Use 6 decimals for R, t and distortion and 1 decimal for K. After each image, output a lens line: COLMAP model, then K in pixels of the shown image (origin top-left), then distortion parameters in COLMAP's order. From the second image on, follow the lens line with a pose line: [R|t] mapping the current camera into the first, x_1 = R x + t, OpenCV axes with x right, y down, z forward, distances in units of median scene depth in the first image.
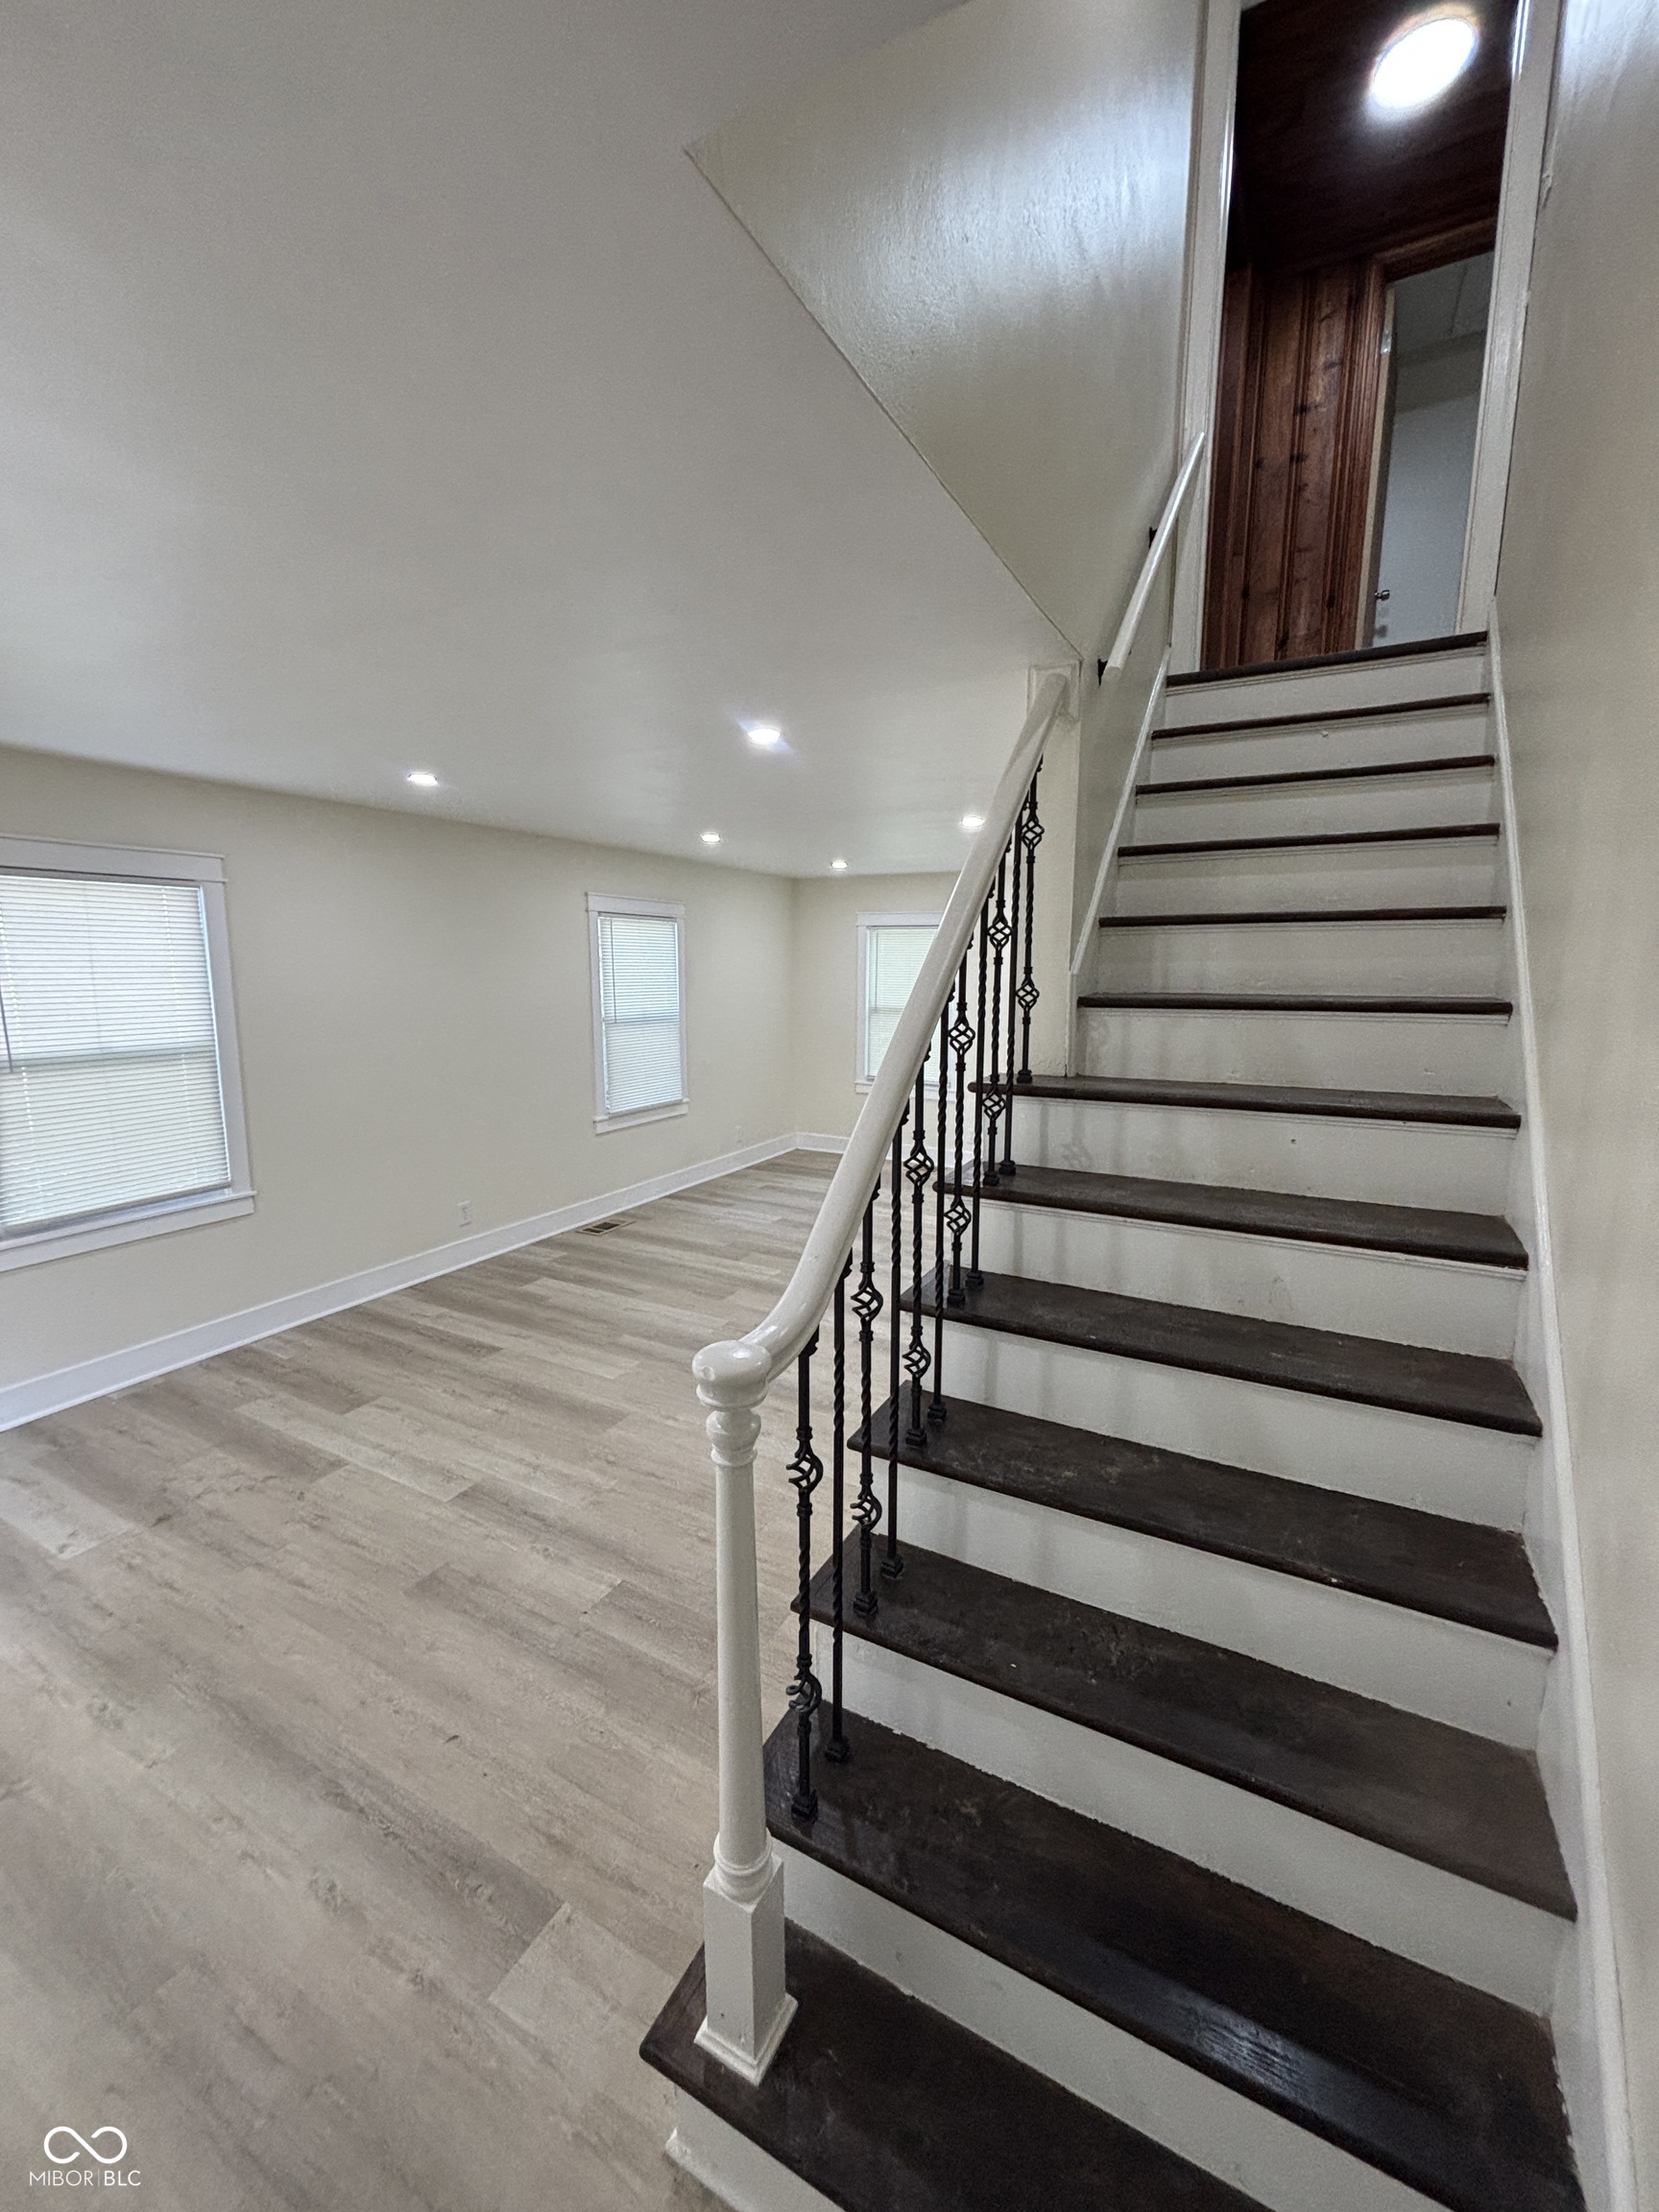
lens RADIAL K [[886.7, 0, 821.5], [0, 886.7, 1109.6], [0, 0, 1]] dist [0.003252, 0.000272]
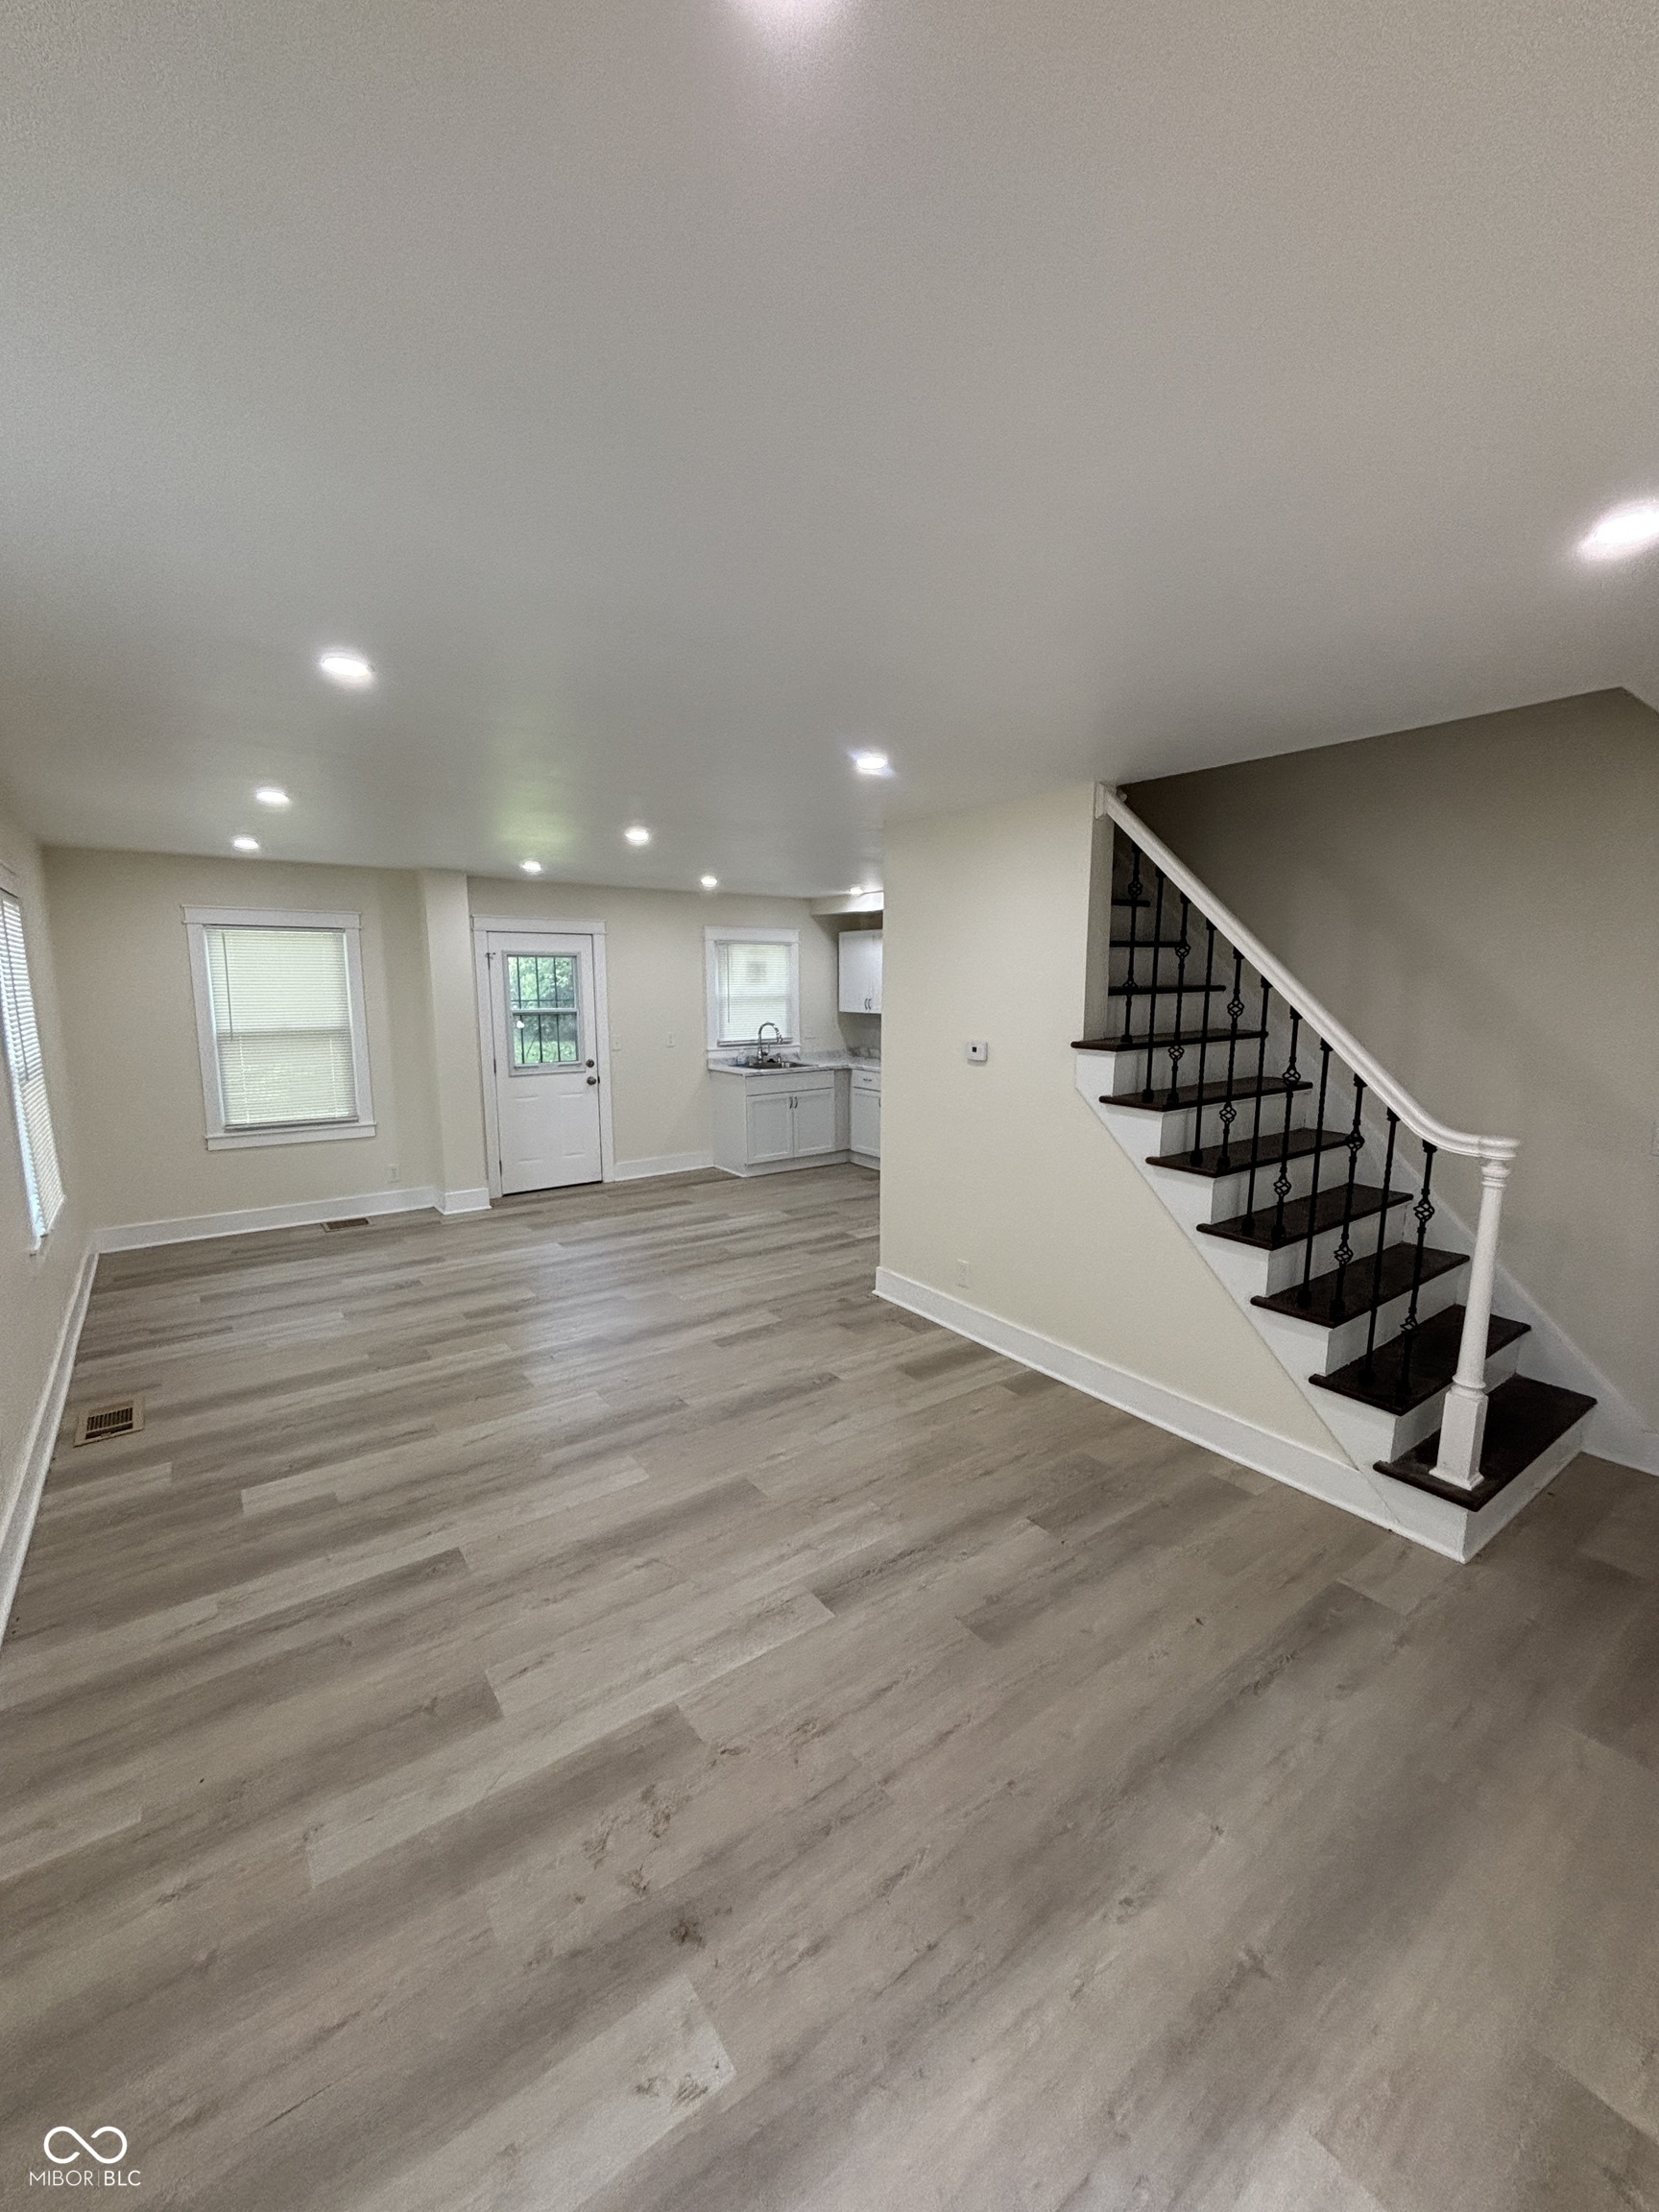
lens RADIAL K [[886.7, 0, 822.8], [0, 886.7, 1107.5], [0, 0, 1]] dist [0.003252, 0.000272]
pose [[0.426840, -0.129056, 0.895071, -0.871568], [0.150191, 0.986136, 0.070563, -0.071536], [-0.891768, 0.104312, 0.440305, 0.461899]]
